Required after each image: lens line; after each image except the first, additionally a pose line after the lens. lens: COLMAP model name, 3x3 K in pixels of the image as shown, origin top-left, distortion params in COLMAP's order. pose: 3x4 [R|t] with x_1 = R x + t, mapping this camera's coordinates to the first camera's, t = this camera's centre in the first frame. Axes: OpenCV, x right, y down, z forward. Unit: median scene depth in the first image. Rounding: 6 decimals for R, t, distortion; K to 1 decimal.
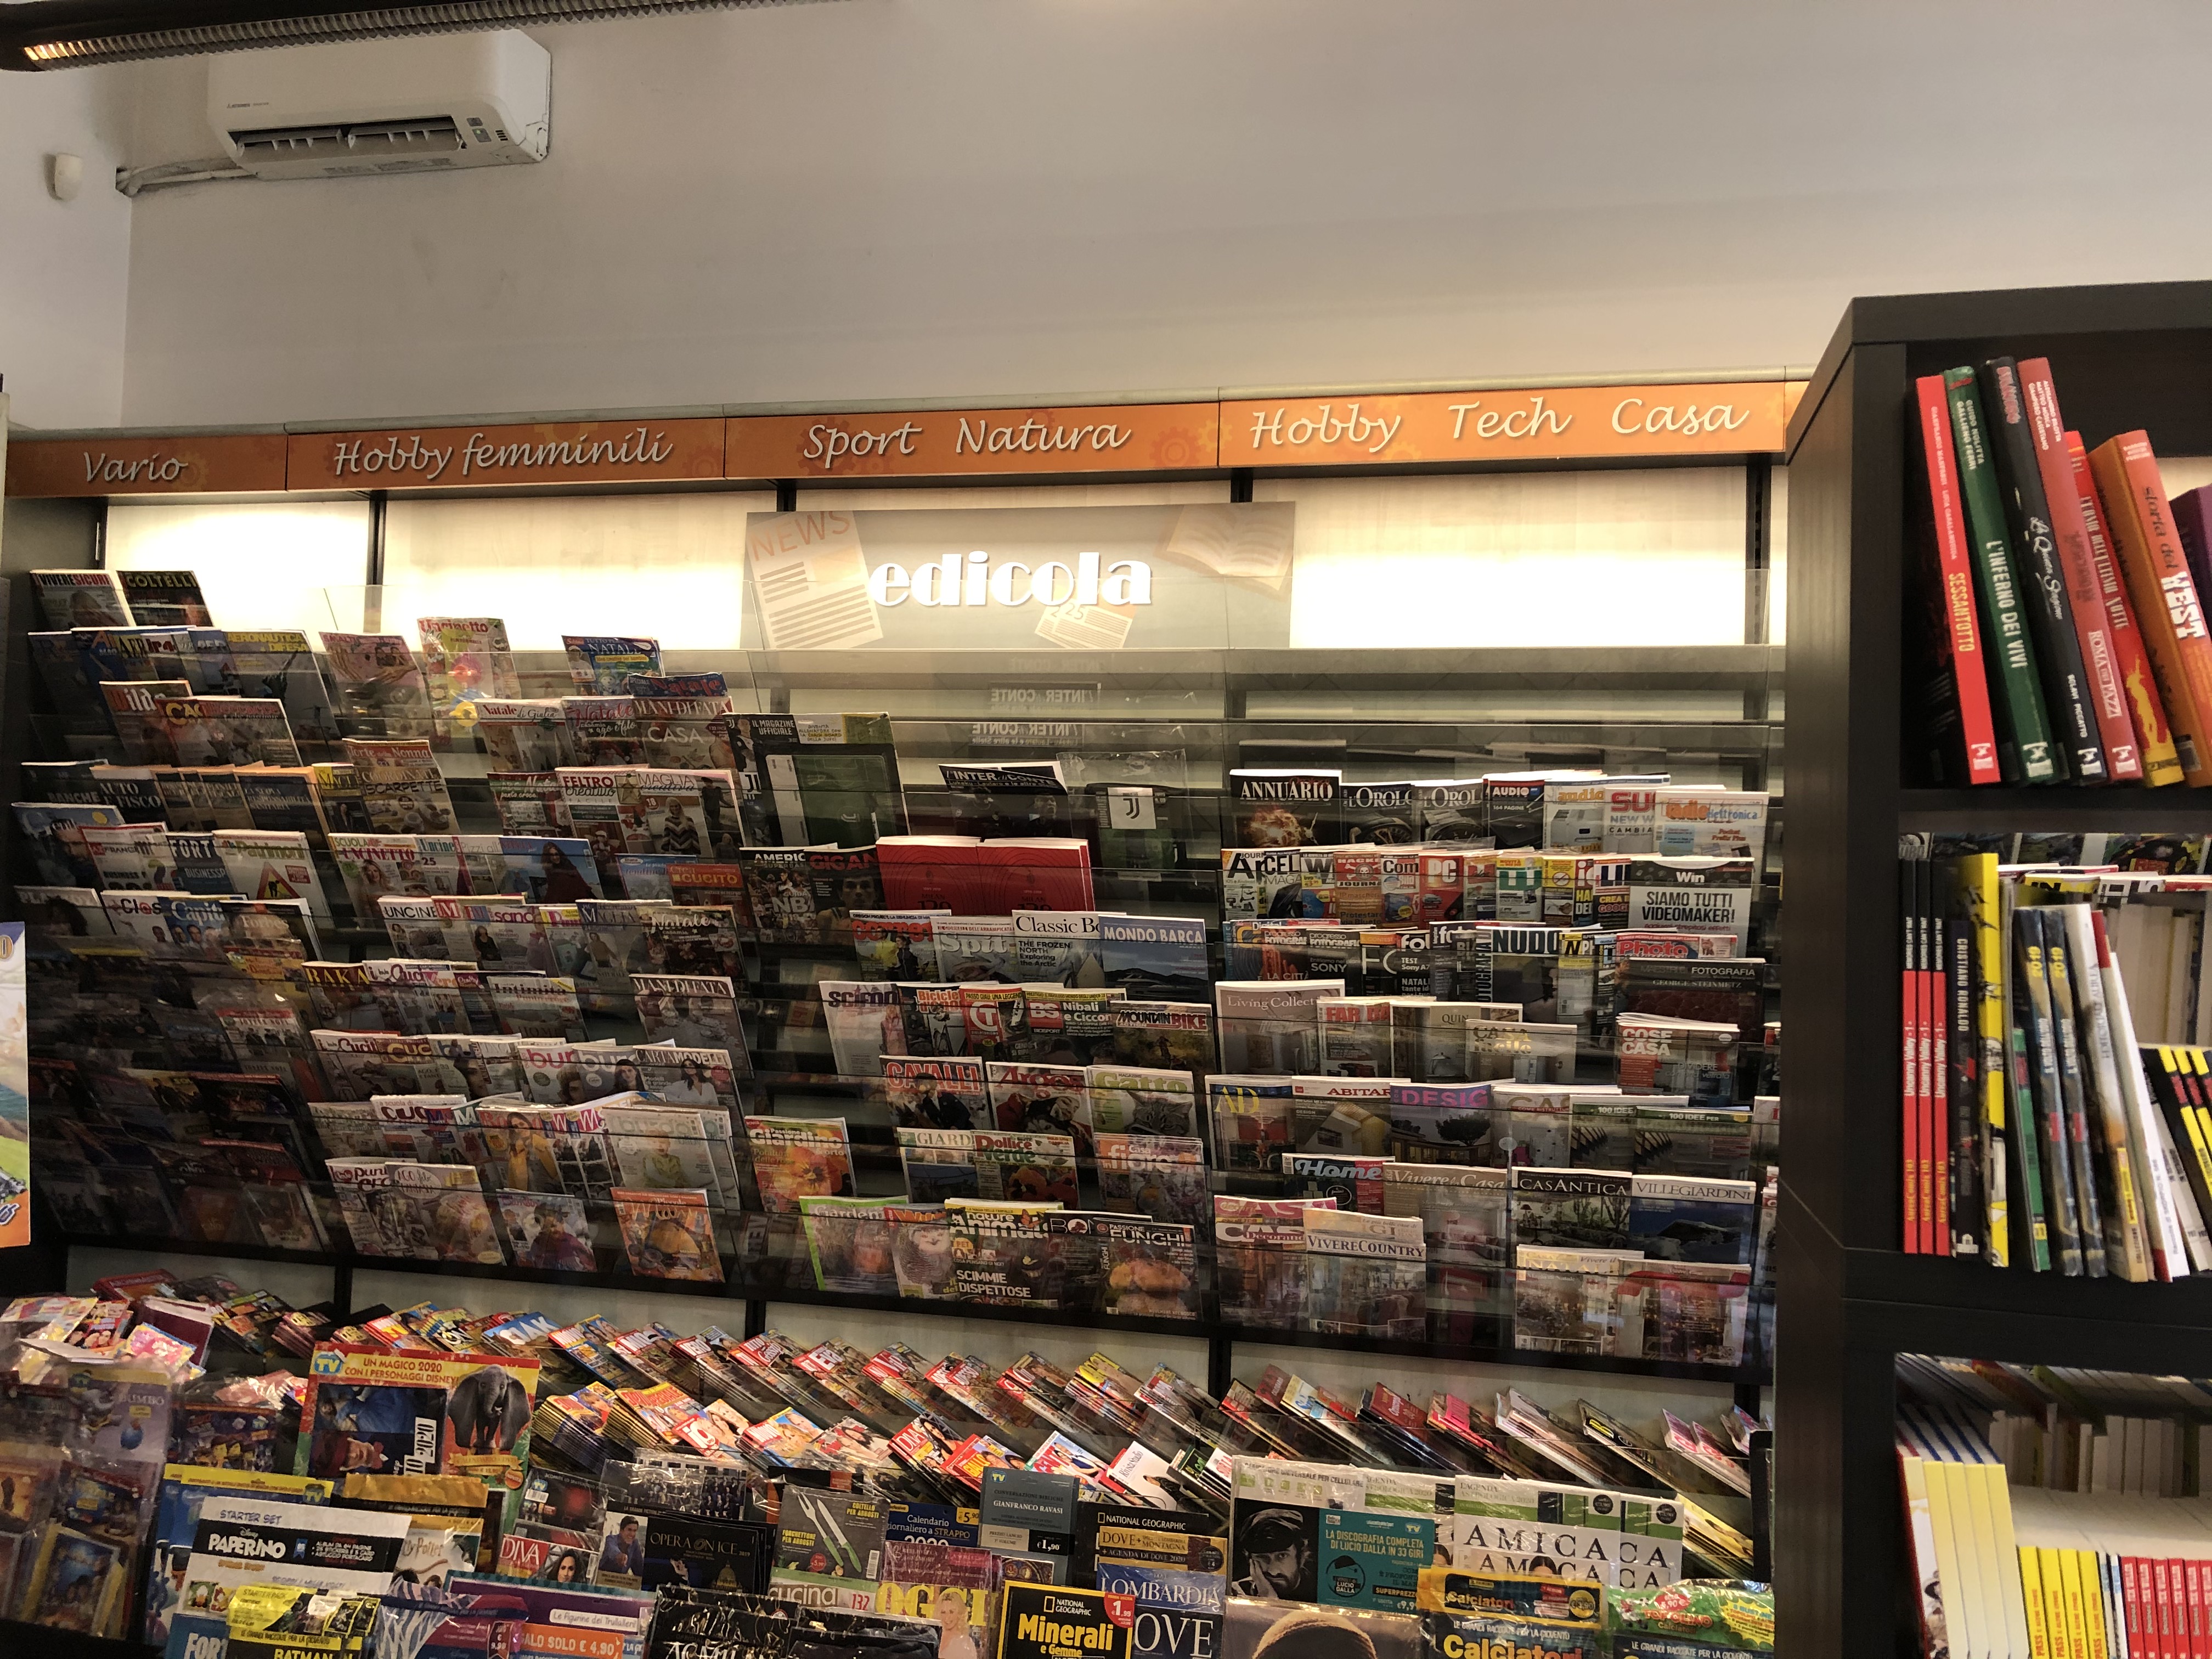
lens RADIAL K [[1799.4, 0, 1107.7], [0, 1799.4, 824.0], [0, 0, 1]] dist [0.038941, -0.043498]
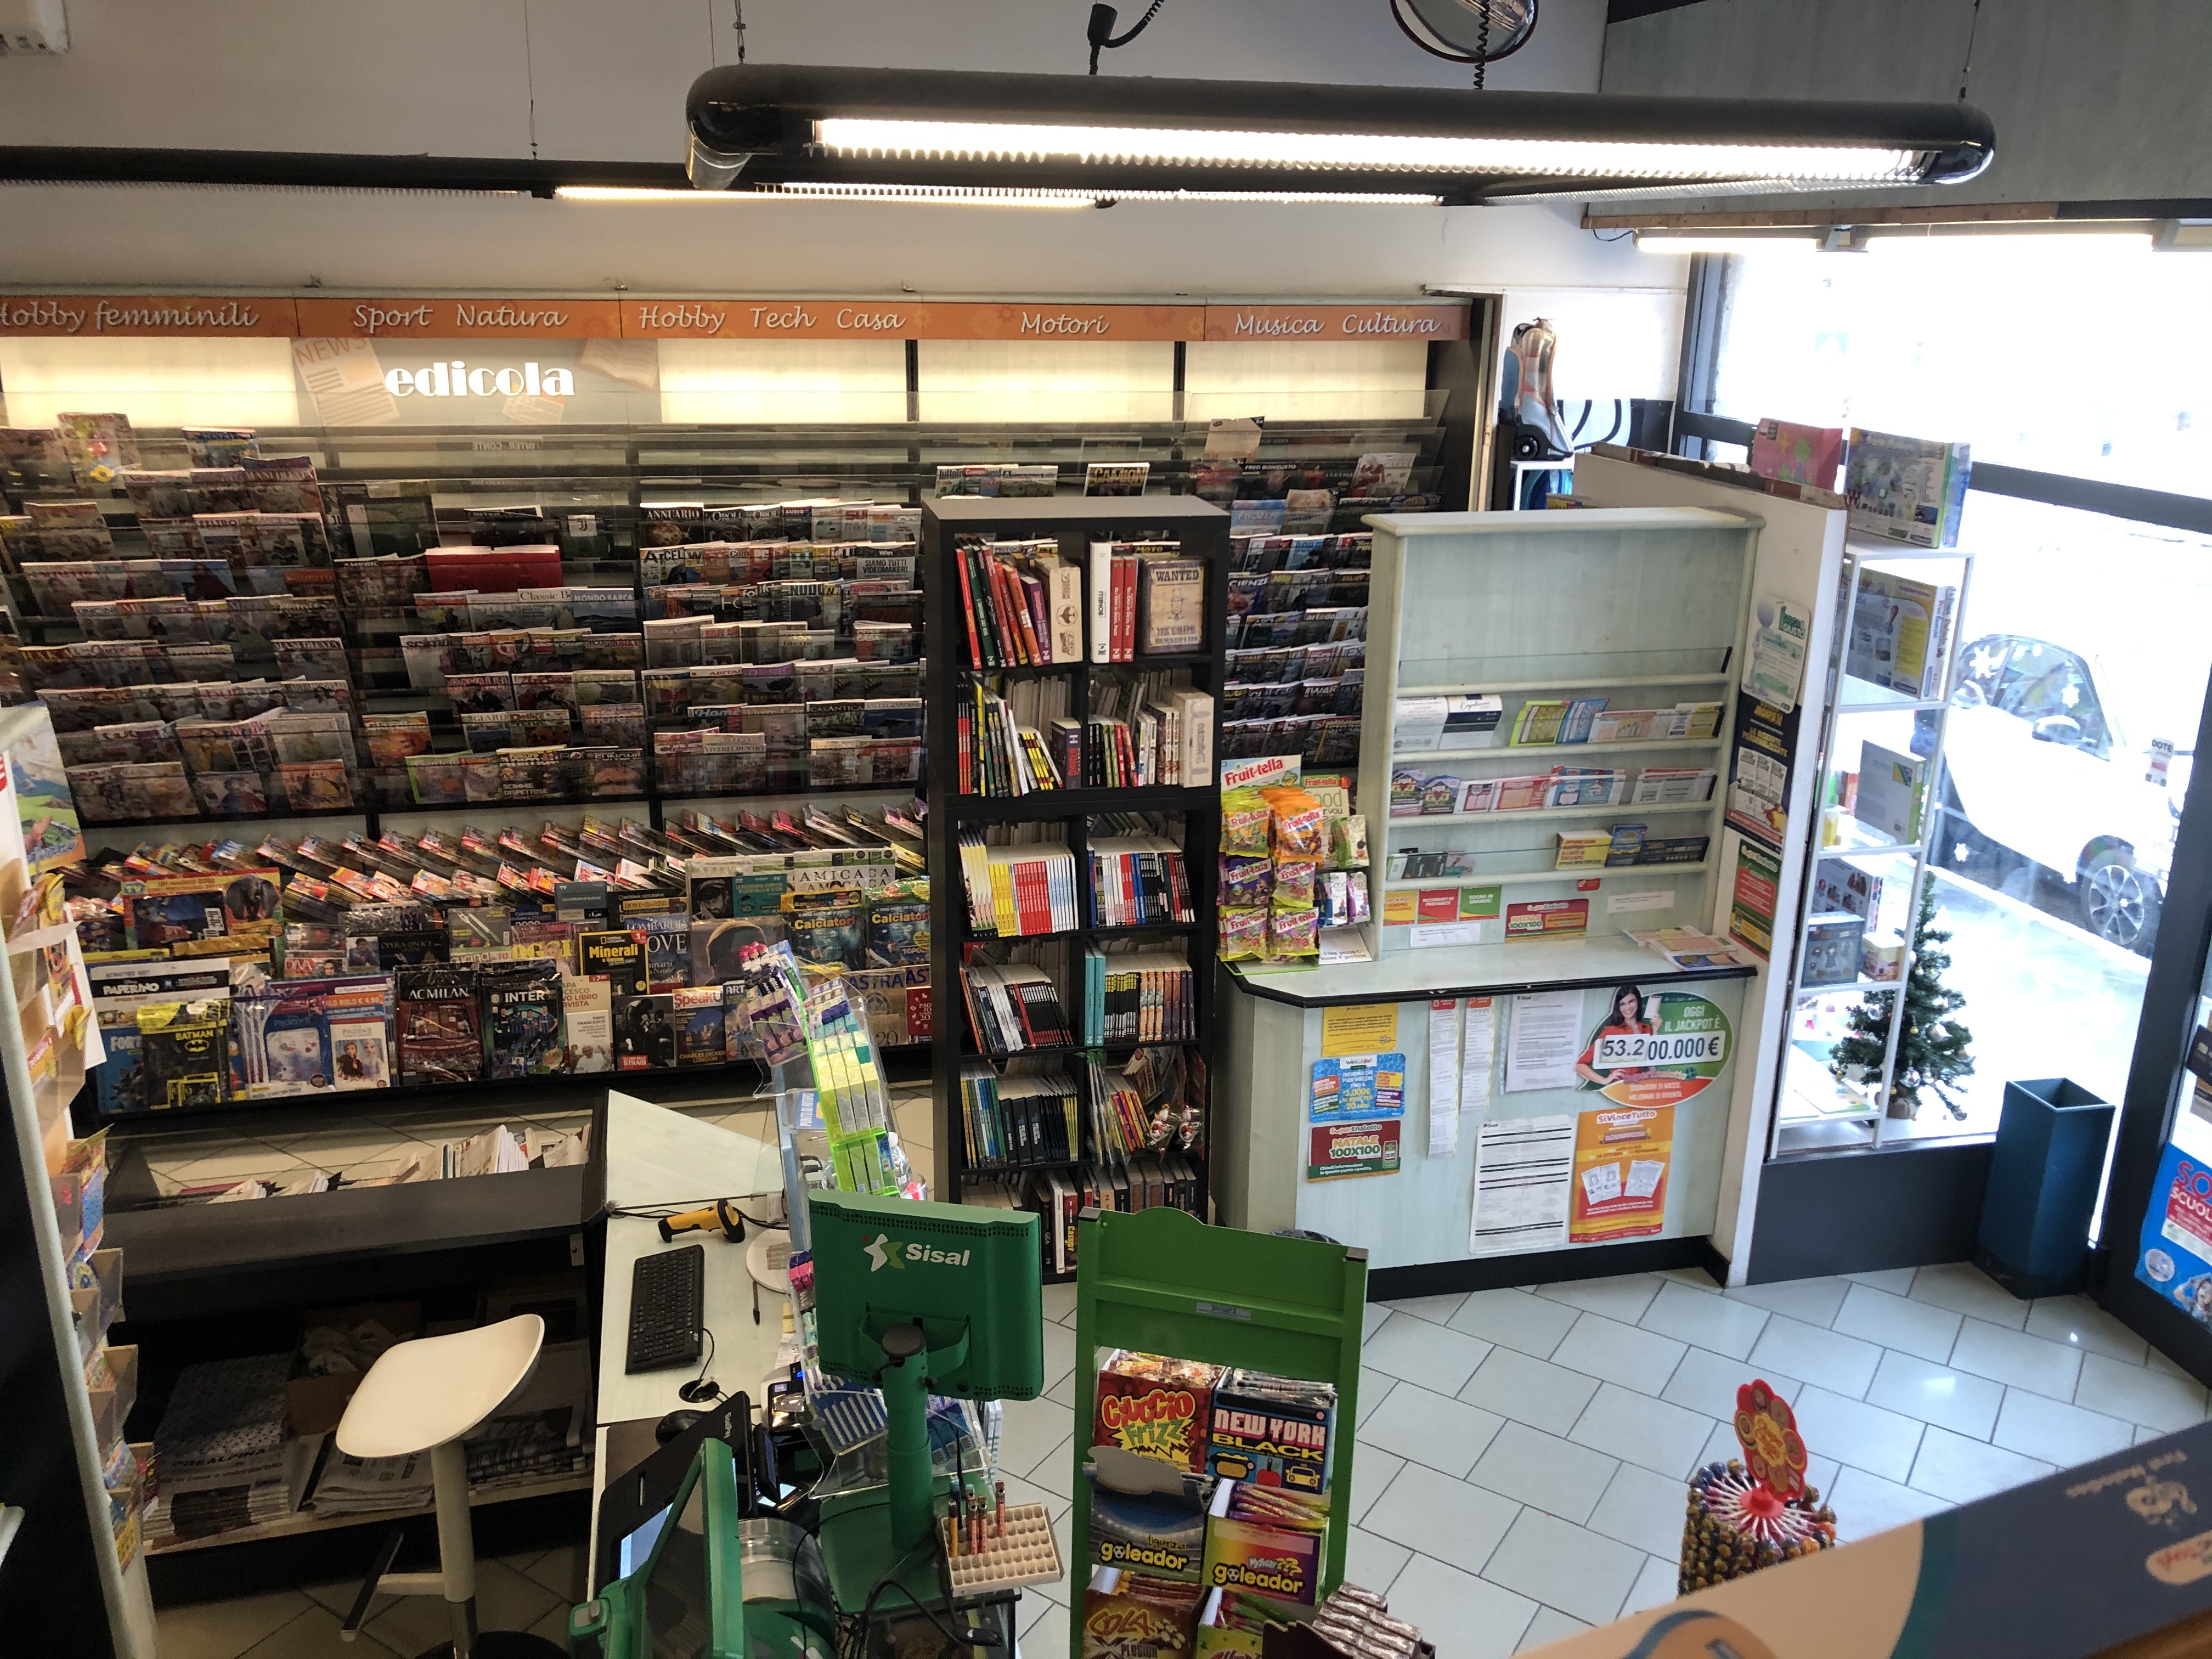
lens RADIAL K [[1799.4, 0, 1095.5], [0, 1799.4, 810.4], [0, 0, 1]] dist [0.038941, -0.043498]
pose [[0.905268, -0.143692, 0.399803, -0.287112], [-0.004175, 0.938011, 0.346581, -0.372774], [-0.424821, -0.315418, 0.848551, -0.825962]]
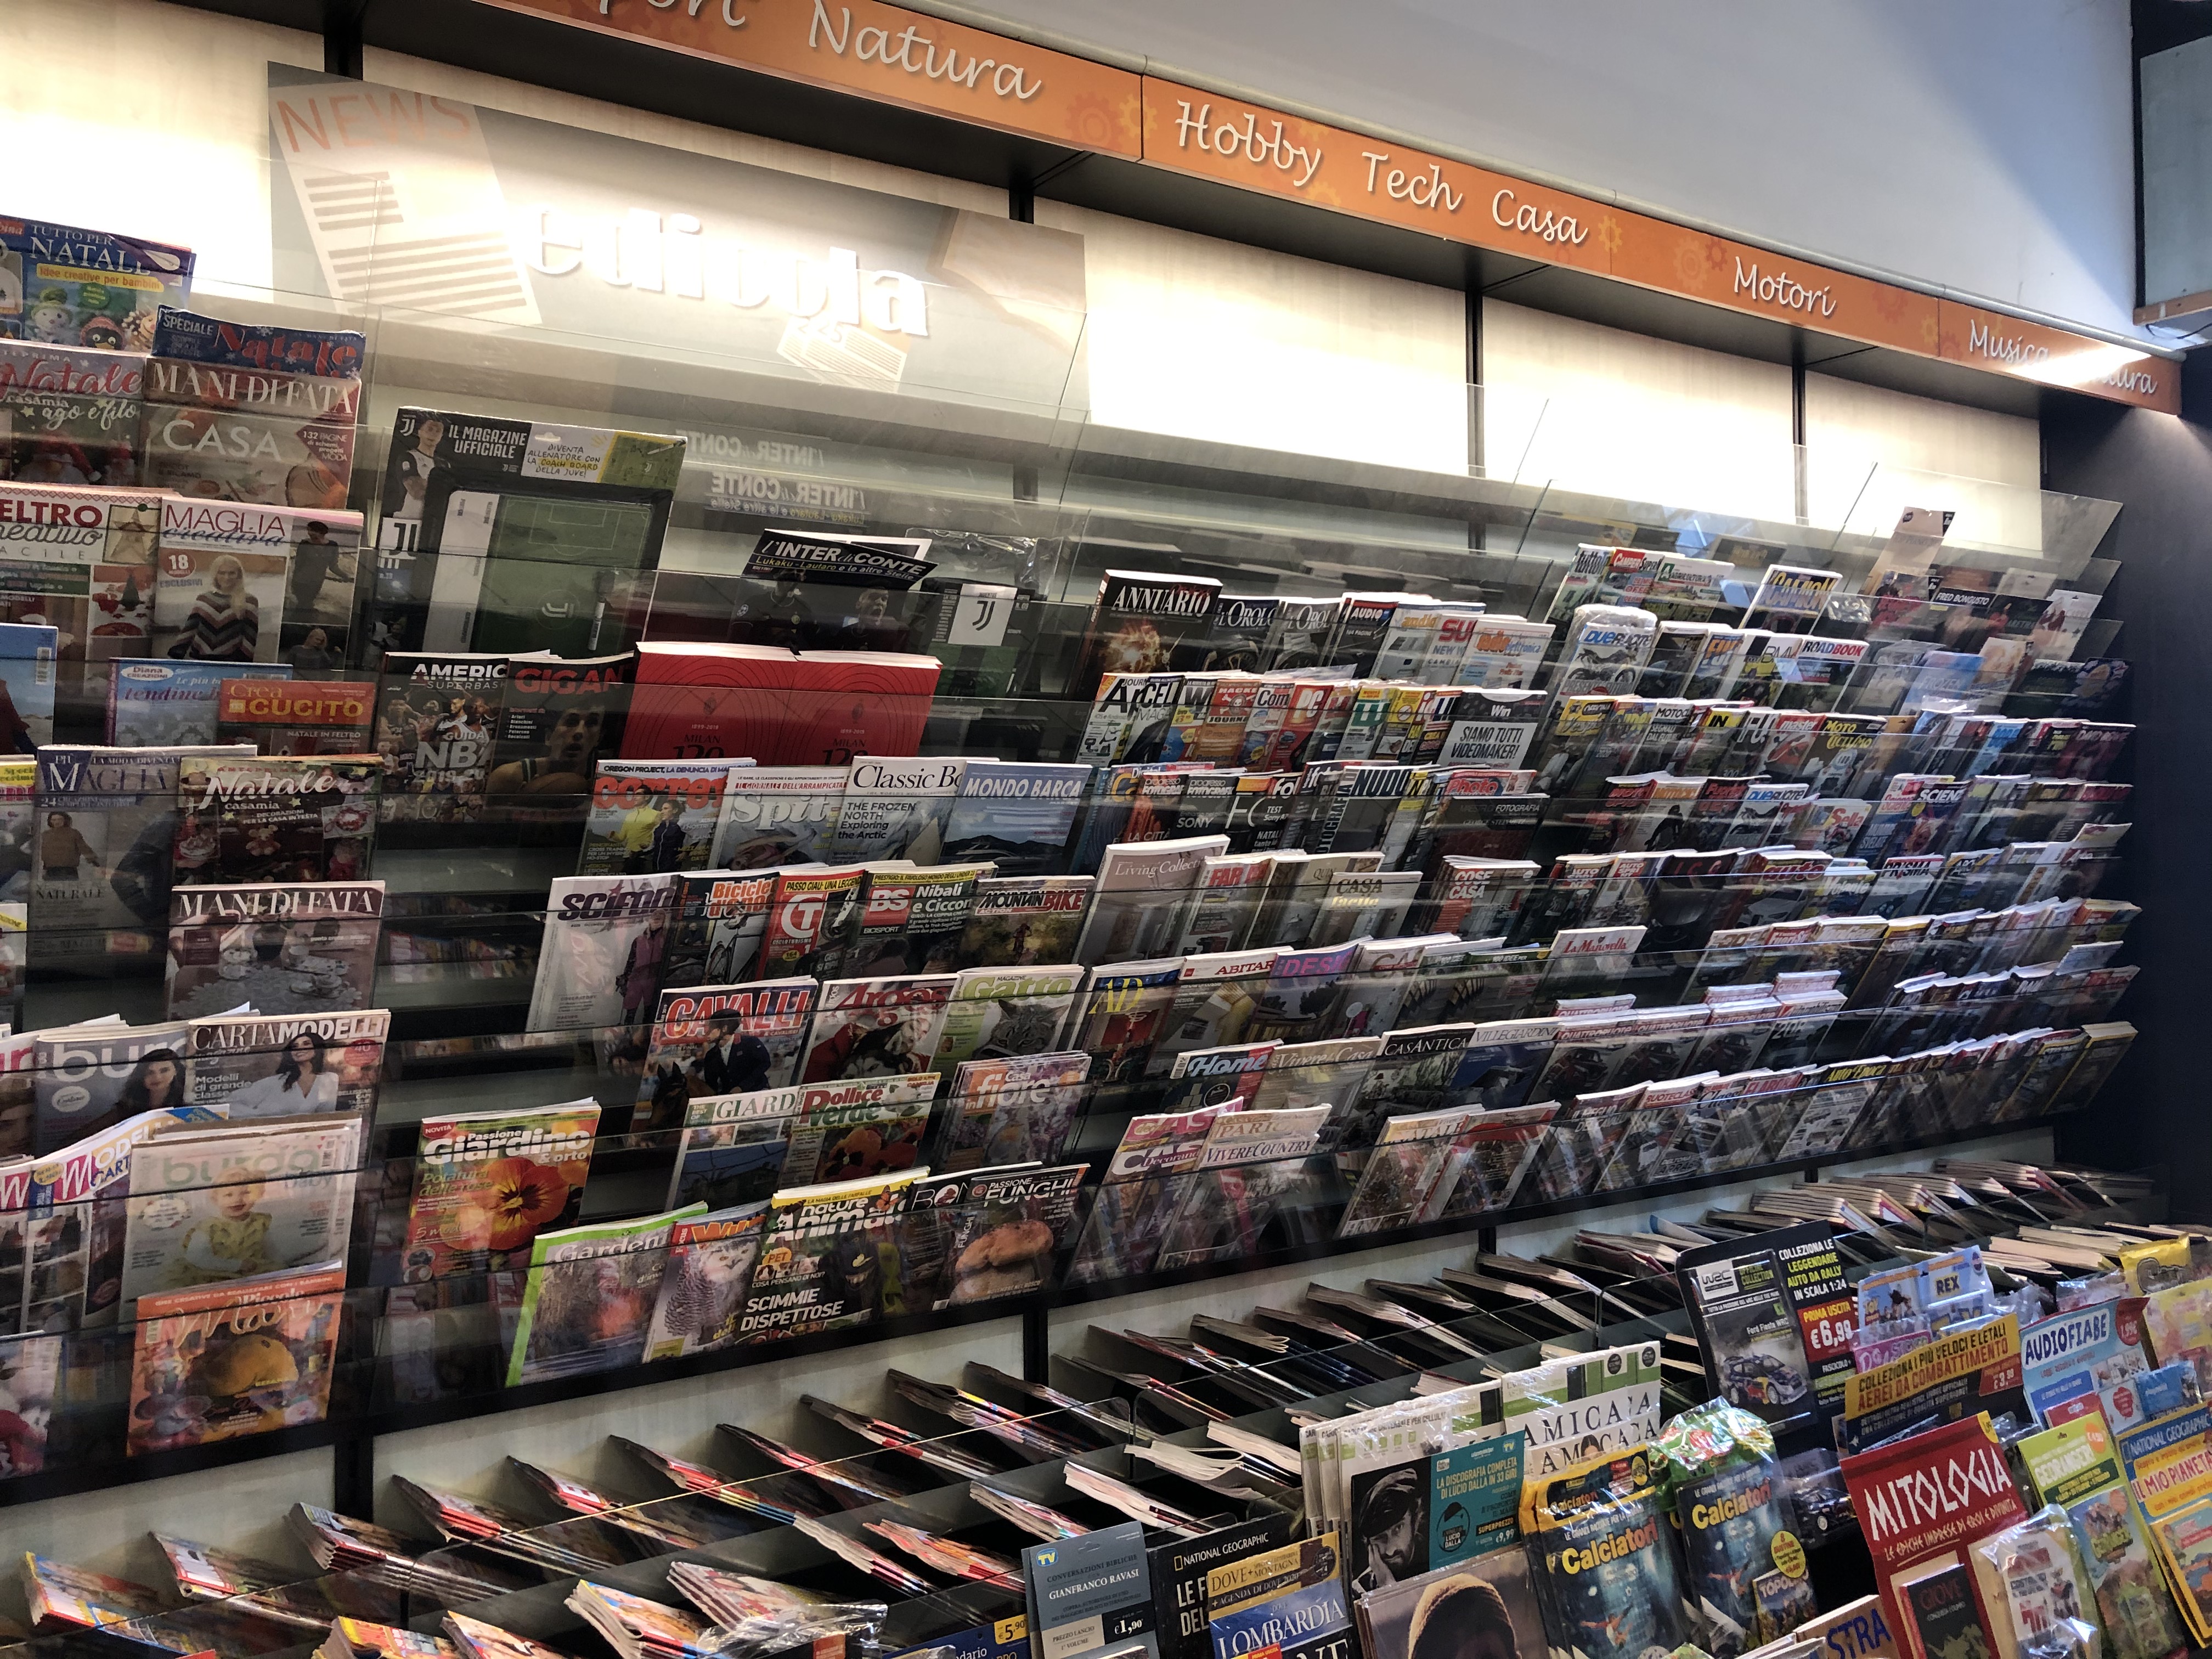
lens RADIAL K [[1799.4, 0, 1106.2], [0, 1799.4, 821.9], [0, 0, 1]] dist [0.038941, -0.043498]
pose [[0.680595, -0.031294, 0.731992, -0.500635], [0.001680, 0.999151, 0.041153, 0.046216], [-0.732658, -0.026779, 0.680070, 0.476932]]
